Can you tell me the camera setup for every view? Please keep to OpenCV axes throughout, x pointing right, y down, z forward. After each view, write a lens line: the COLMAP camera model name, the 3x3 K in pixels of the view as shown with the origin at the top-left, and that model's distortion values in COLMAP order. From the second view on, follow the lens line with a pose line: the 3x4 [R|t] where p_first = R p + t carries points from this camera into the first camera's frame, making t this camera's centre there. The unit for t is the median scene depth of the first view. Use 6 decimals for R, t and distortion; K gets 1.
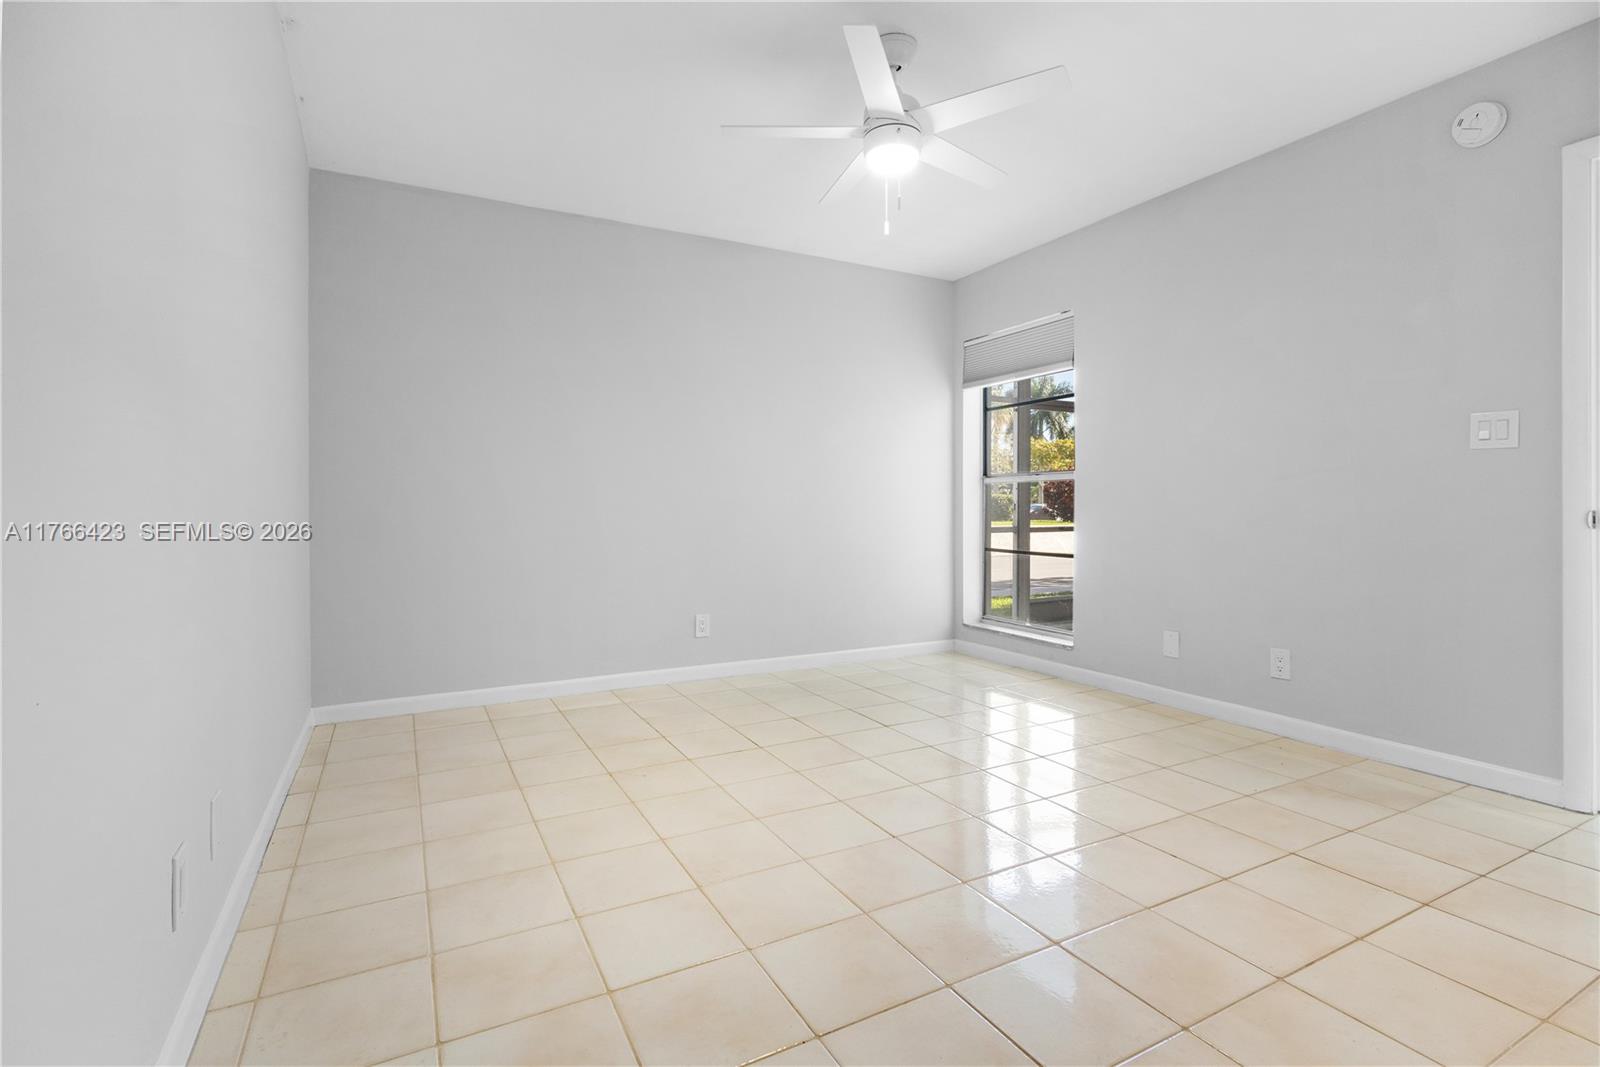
lens RADIAL K [[737.7, 0, 804.3], [0, 737.7, 525.1], [0, 0, 1]] dist [0.002542, 0.000760]
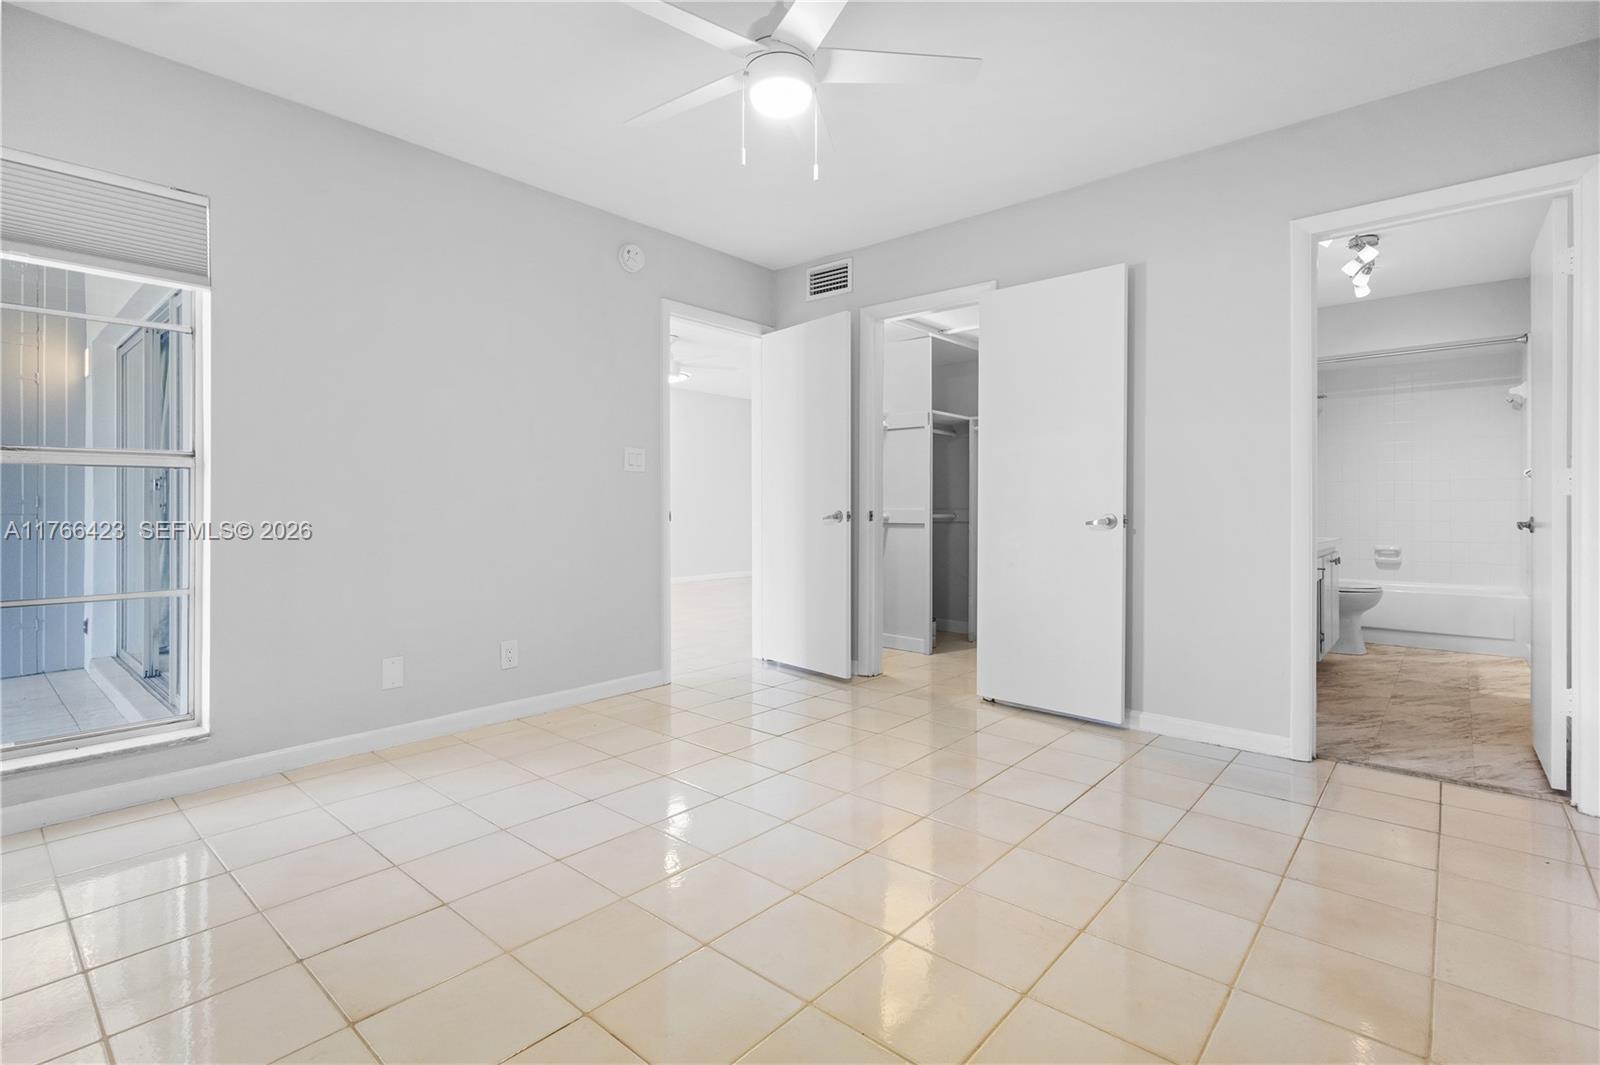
lens RADIAL K [[737.7, 0, 804.3], [0, 737.7, 524.1], [0, 0, 1]] dist [0.002542, 0.000760]
pose [[-0.344868, -0.023270, 0.938363, -0.647804], [0.020682, 0.999262, 0.032382, -0.036979], [-0.938423, 0.030575, -0.344132, 1.209474]]
